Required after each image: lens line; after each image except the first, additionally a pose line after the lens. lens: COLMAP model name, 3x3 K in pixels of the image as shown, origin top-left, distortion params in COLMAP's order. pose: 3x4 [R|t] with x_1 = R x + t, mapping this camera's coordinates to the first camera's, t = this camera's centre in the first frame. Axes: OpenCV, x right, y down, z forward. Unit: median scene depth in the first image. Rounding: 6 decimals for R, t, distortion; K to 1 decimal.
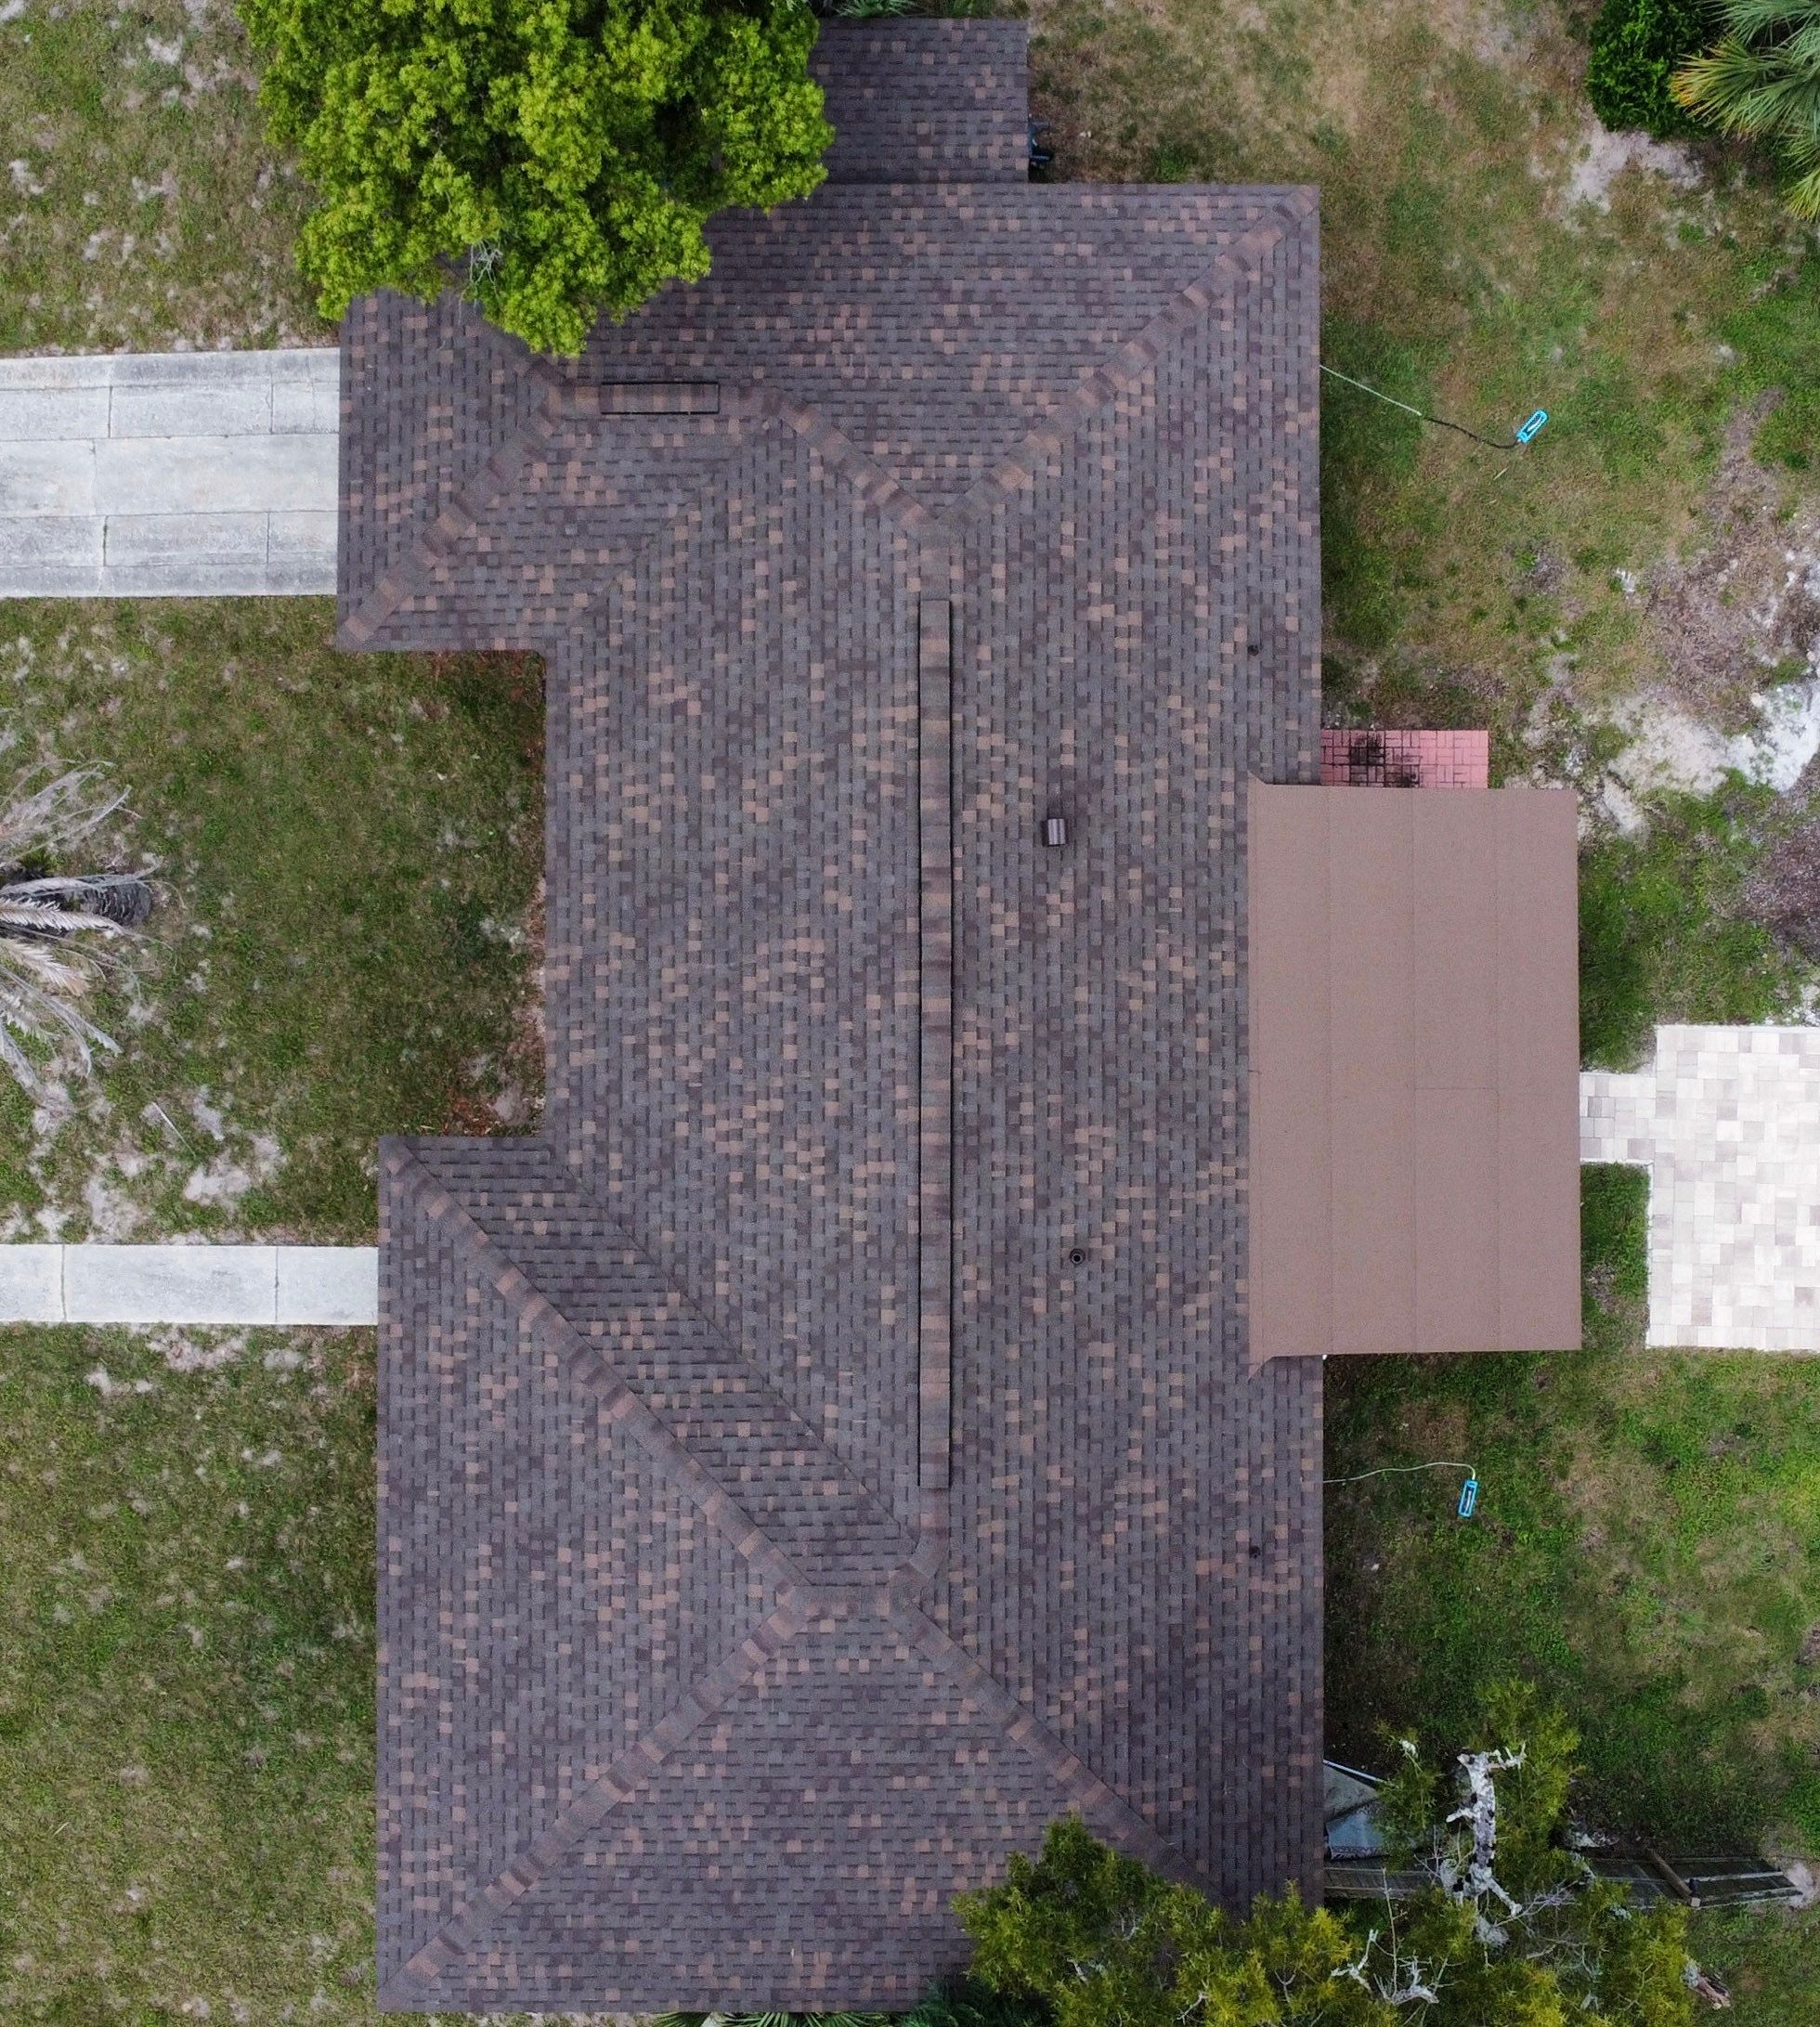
lens RADIAL K [[2719.0, 0, 936.6], [0, 2719.0, 1007.4], [0, 0, 1]] dist [-0.028245, 0.000000]
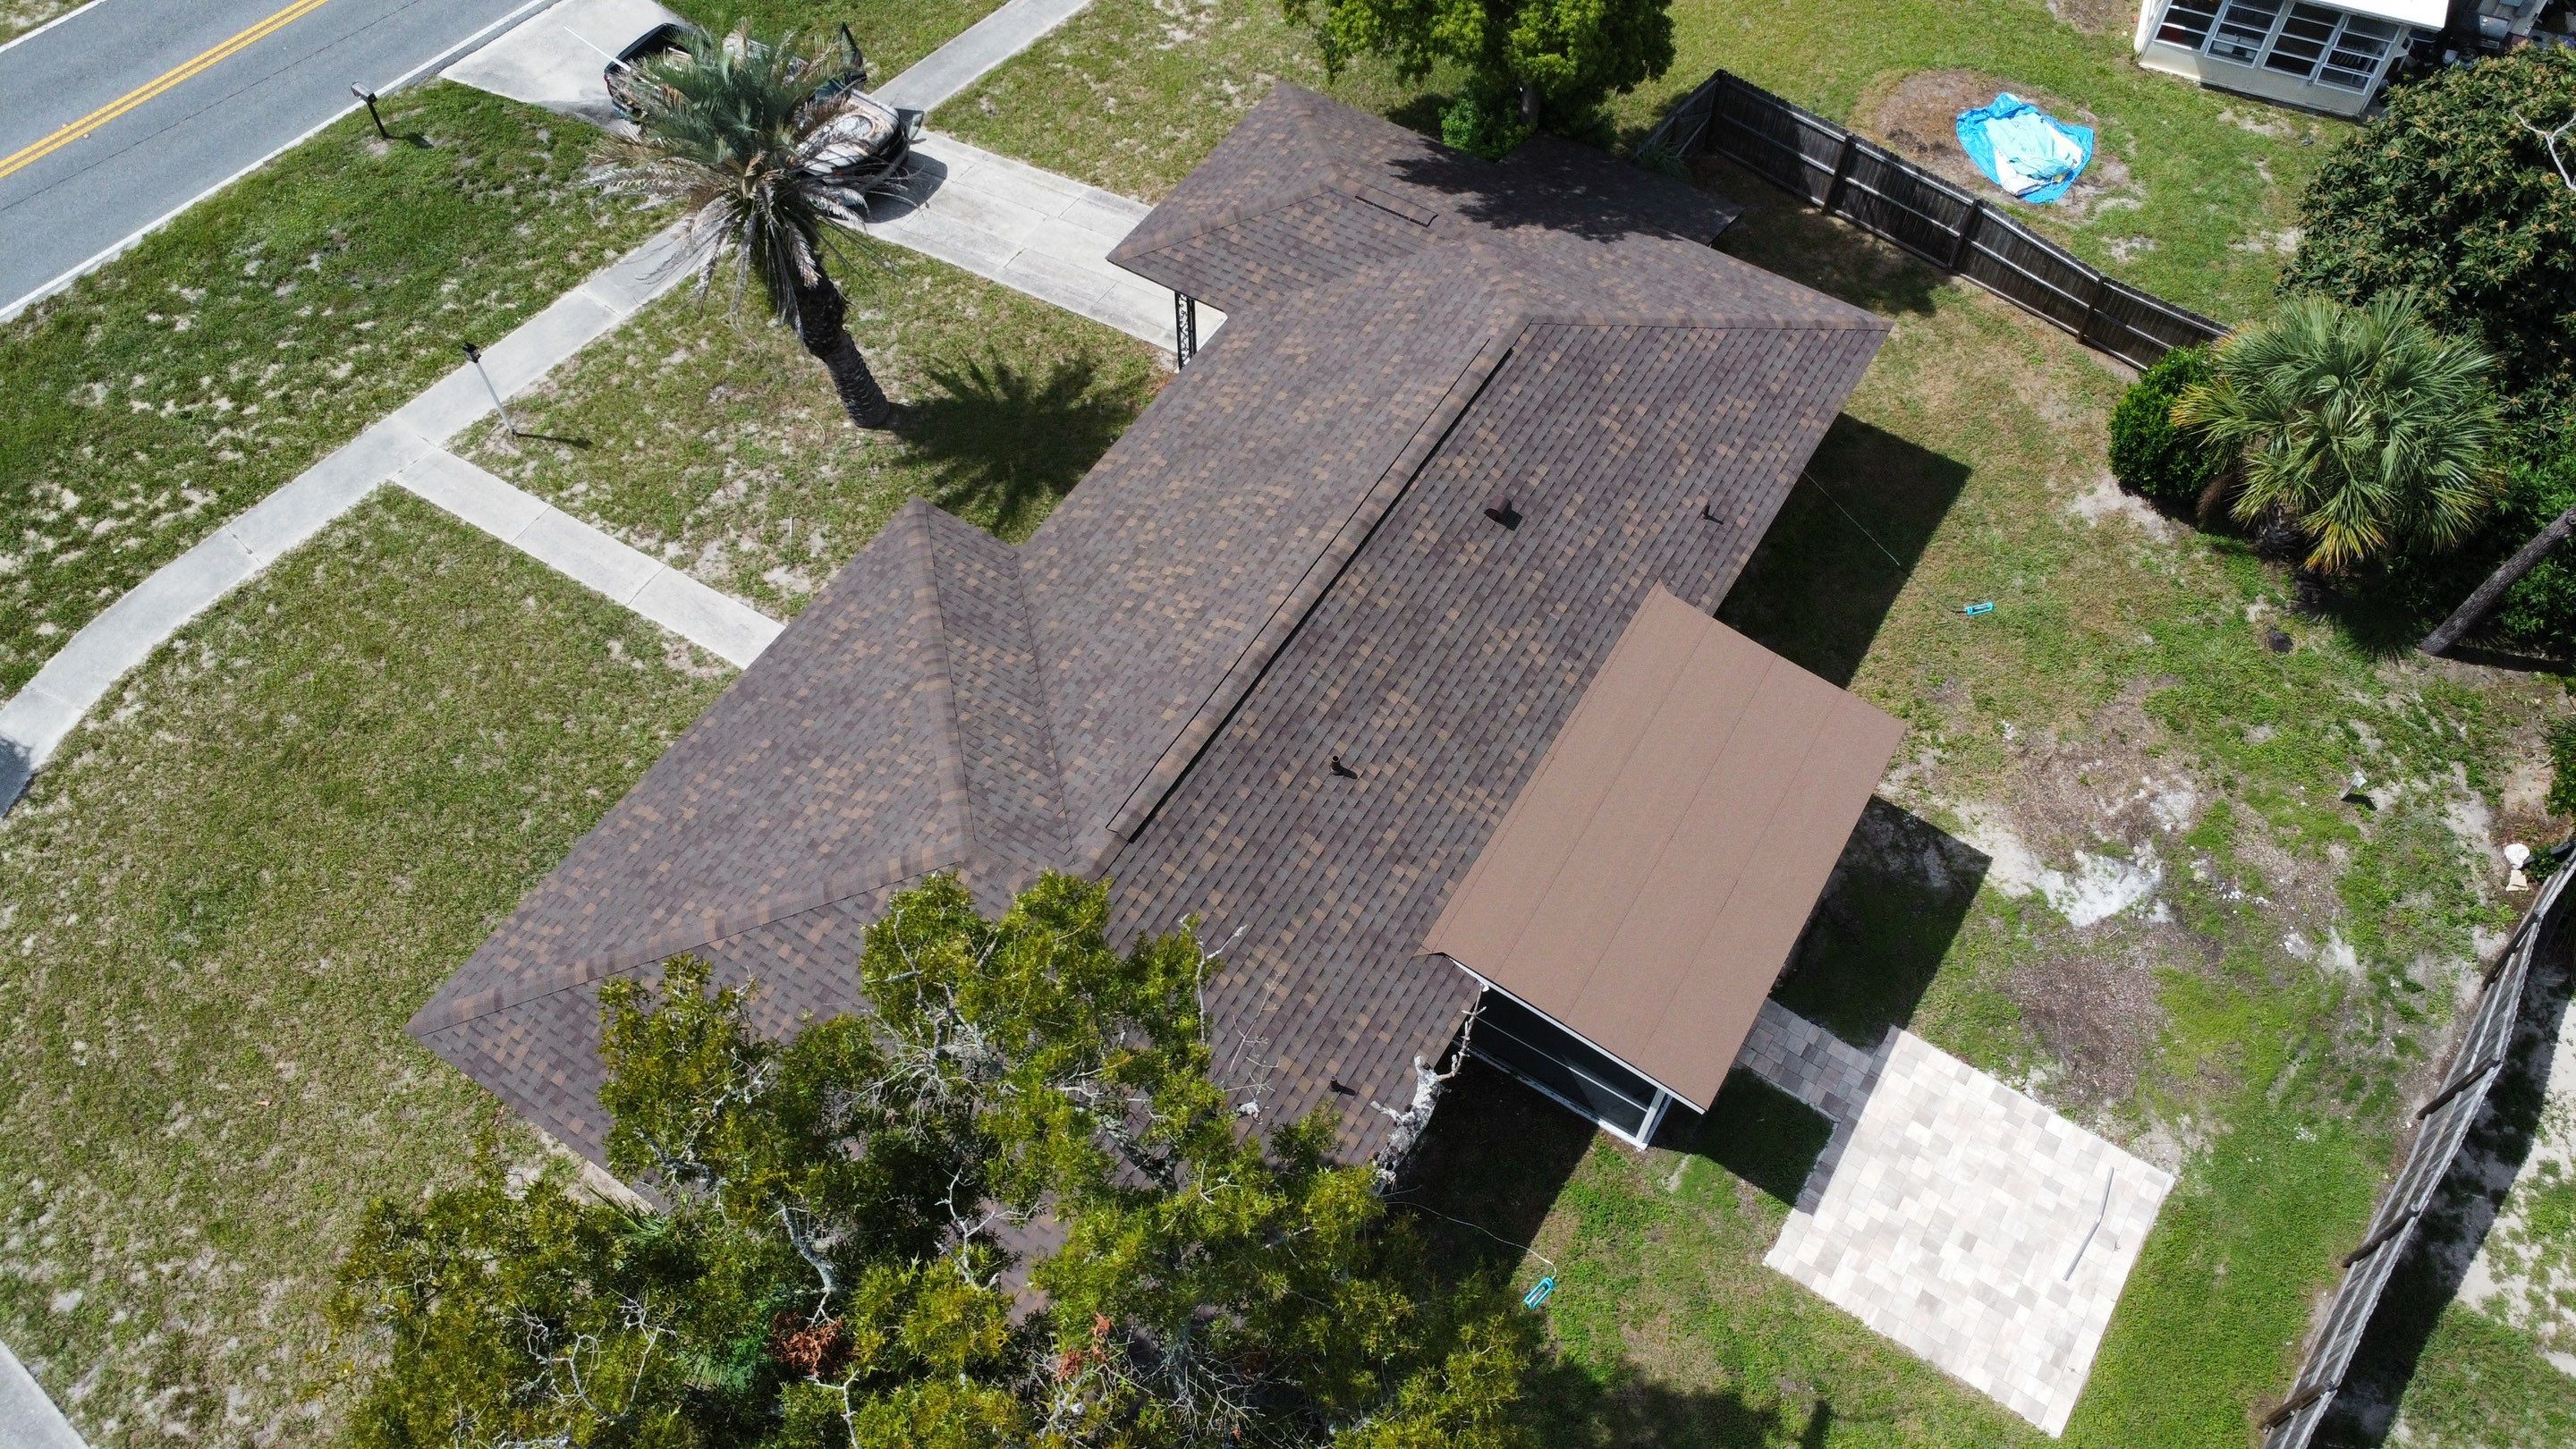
lens RADIAL K [[1880.9, 0, 1276.6], [0, 1880.9, 715.0], [0, 0, 1]] dist [-0.027827, -0.013634]
pose [[0.847598, 0.437266, -0.300625, 0.250288], [-0.530478, 0.712180, -0.459775, 0.438452], [0.013055, 0.549179, 0.835603, 0.325066]]
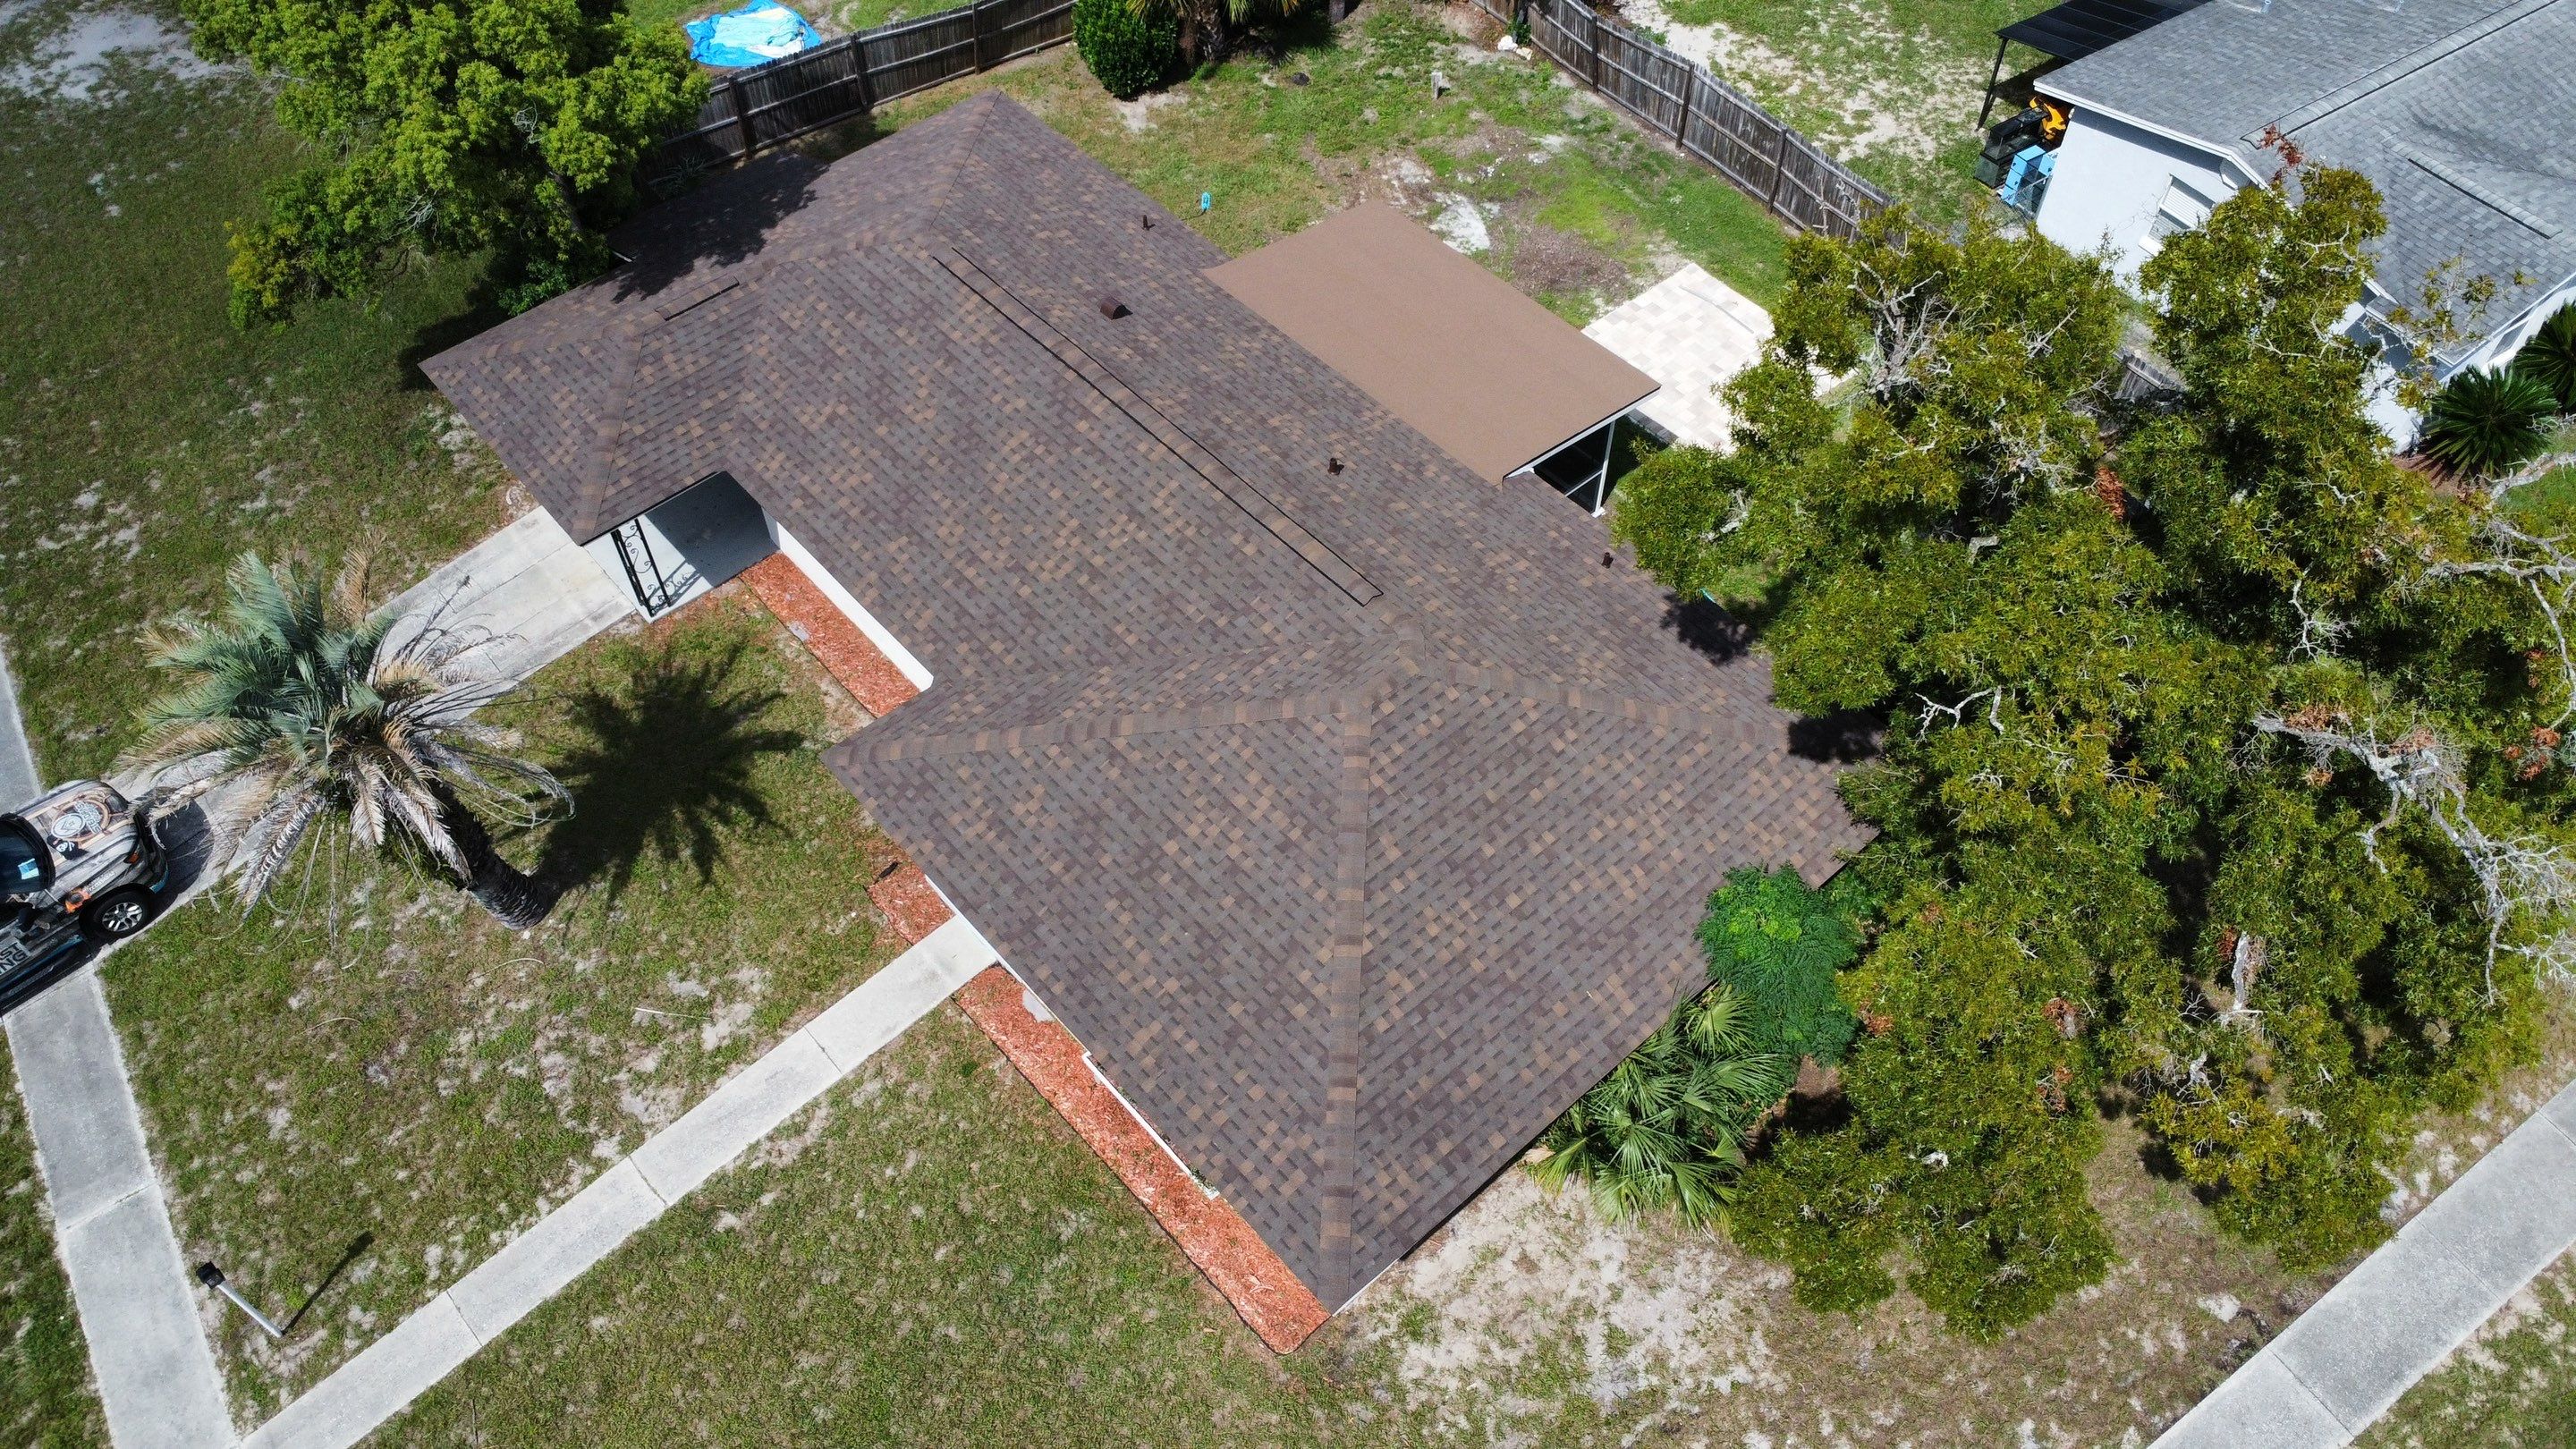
lens RADIAL K [[1880.9, 0, 1280.2], [0, 1880.9, 723.8], [0, 0, 1]] dist [-0.027827, -0.013634]
pose [[0.749880, -0.525457, 0.401963, -0.372427], [0.661571, 0.593951, -0.457761, 0.533516], [0.001788, 0.609193, 0.793020, 0.367650]]
